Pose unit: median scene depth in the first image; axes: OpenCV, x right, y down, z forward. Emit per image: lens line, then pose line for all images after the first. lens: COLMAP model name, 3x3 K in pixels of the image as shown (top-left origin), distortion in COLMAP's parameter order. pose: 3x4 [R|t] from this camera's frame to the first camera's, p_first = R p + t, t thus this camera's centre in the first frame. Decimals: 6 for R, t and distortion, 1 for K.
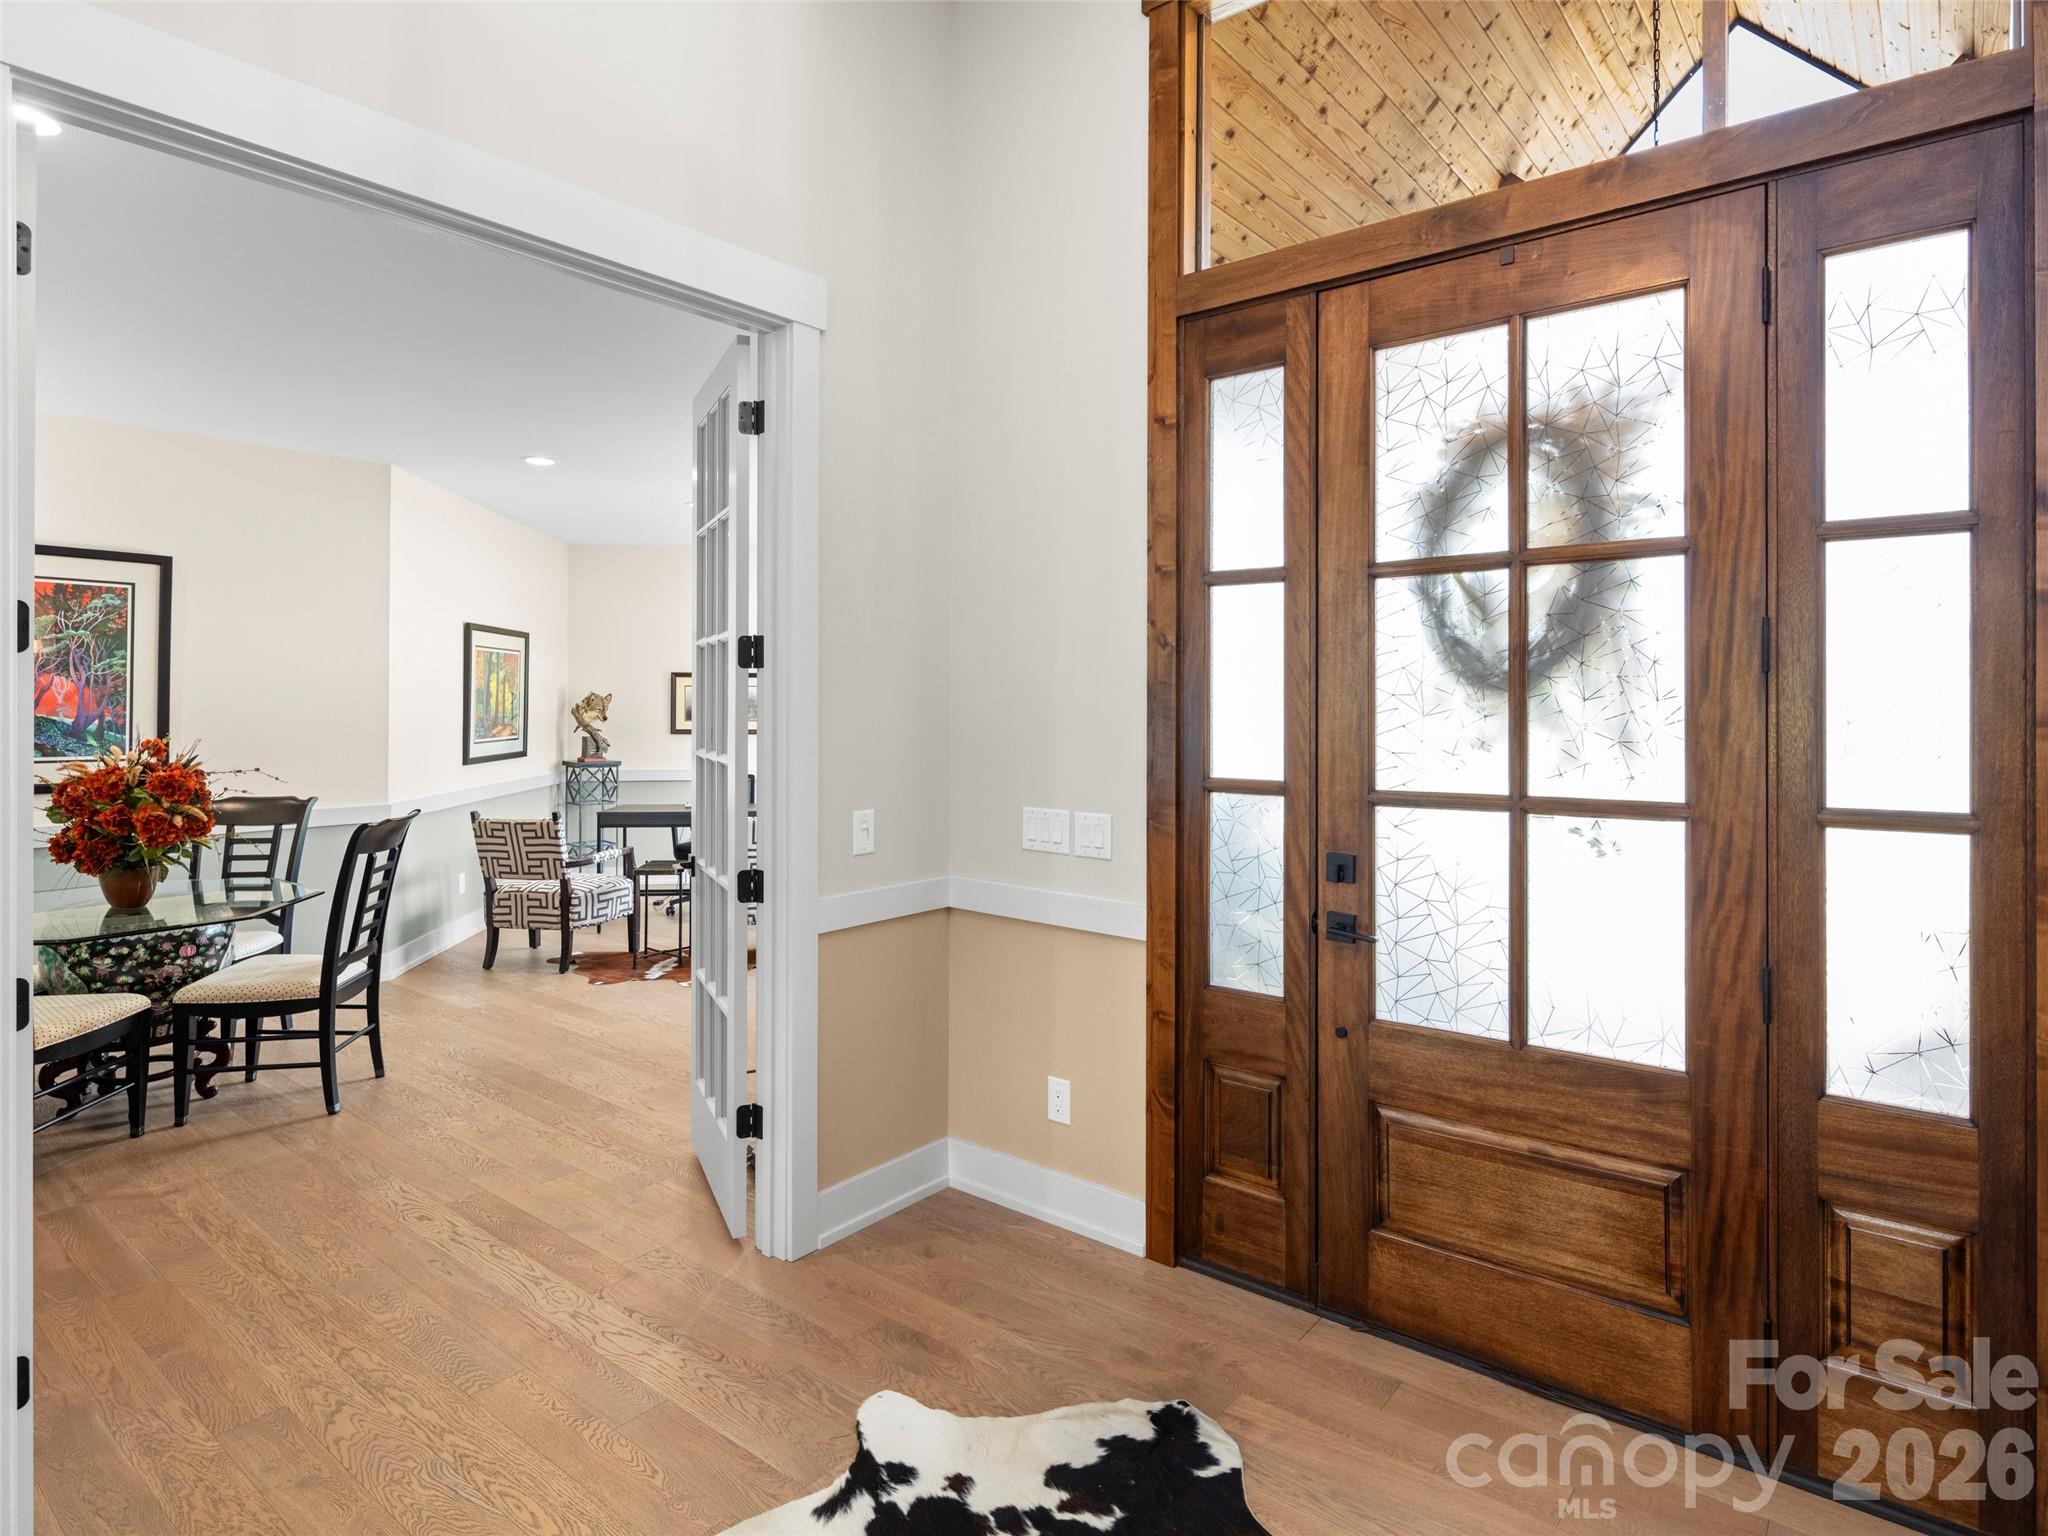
lens RADIAL K [[1149.0, 0, 1026.5], [0, 1149.0, 709.6], [0, 0, 1]] dist [-0.001755, -0.001178]
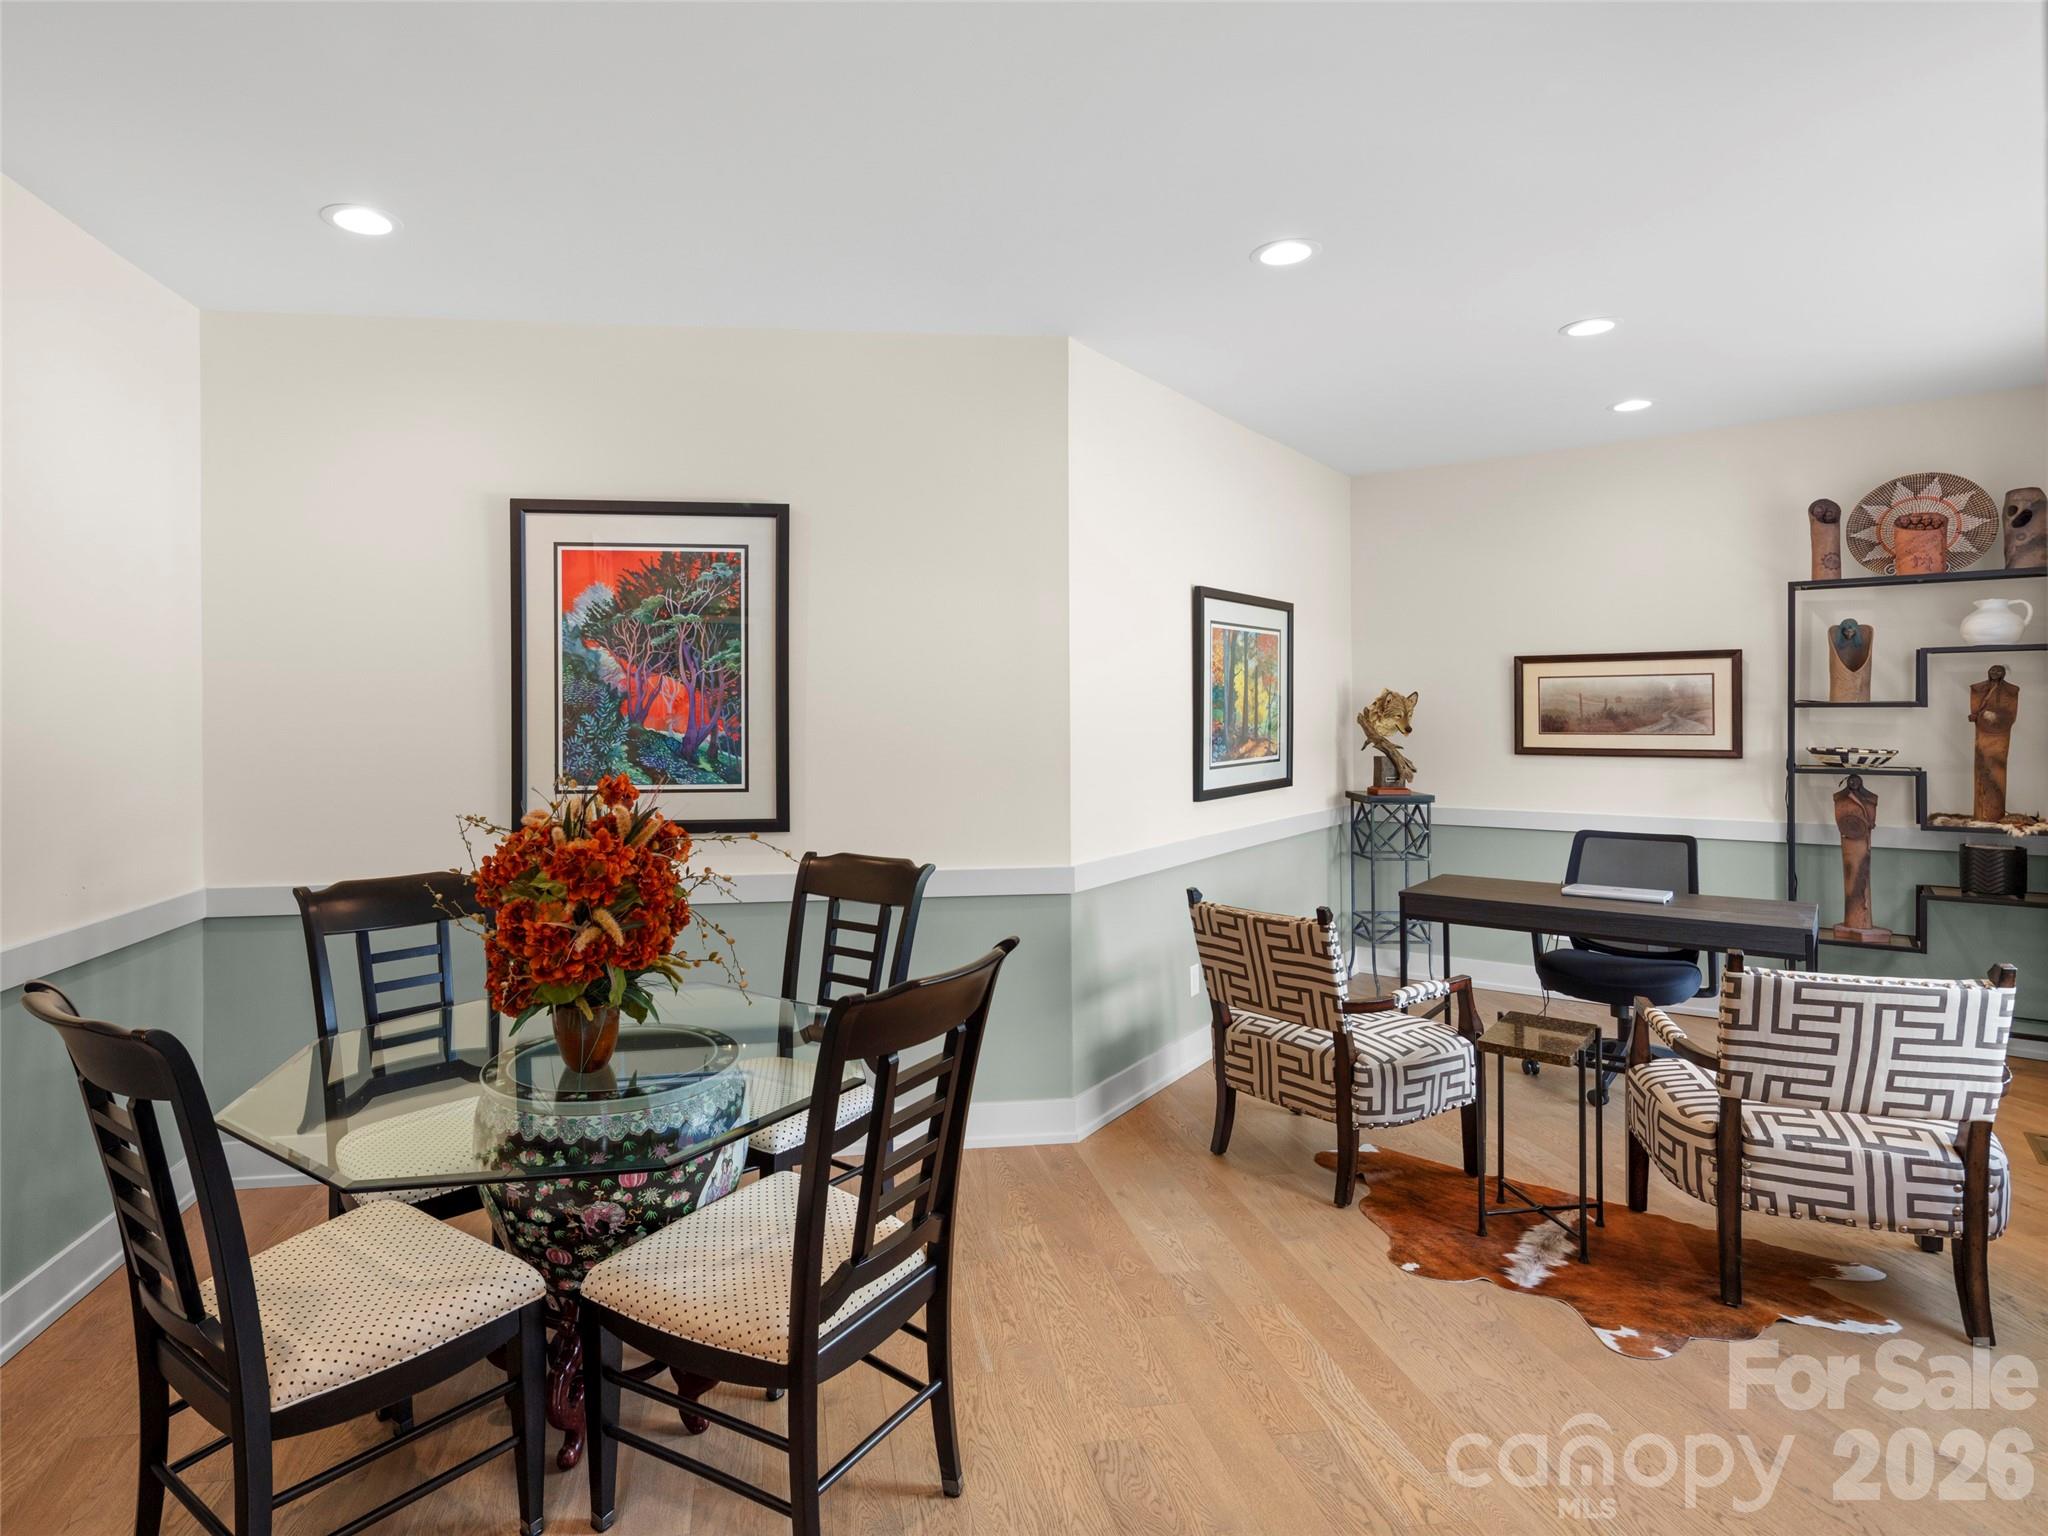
lens RADIAL K [[955.3, 0, 1012.7], [0, 955.3, 694.3], [0, 0, 1]] dist [0.002219, -0.000011]
pose [[0.741649, -0.018552, -0.670532, -0.212343], [0.005316, 0.999749, -0.021781, -0.002247], [0.670768, 0.012590, 0.741561, 0.560254]]
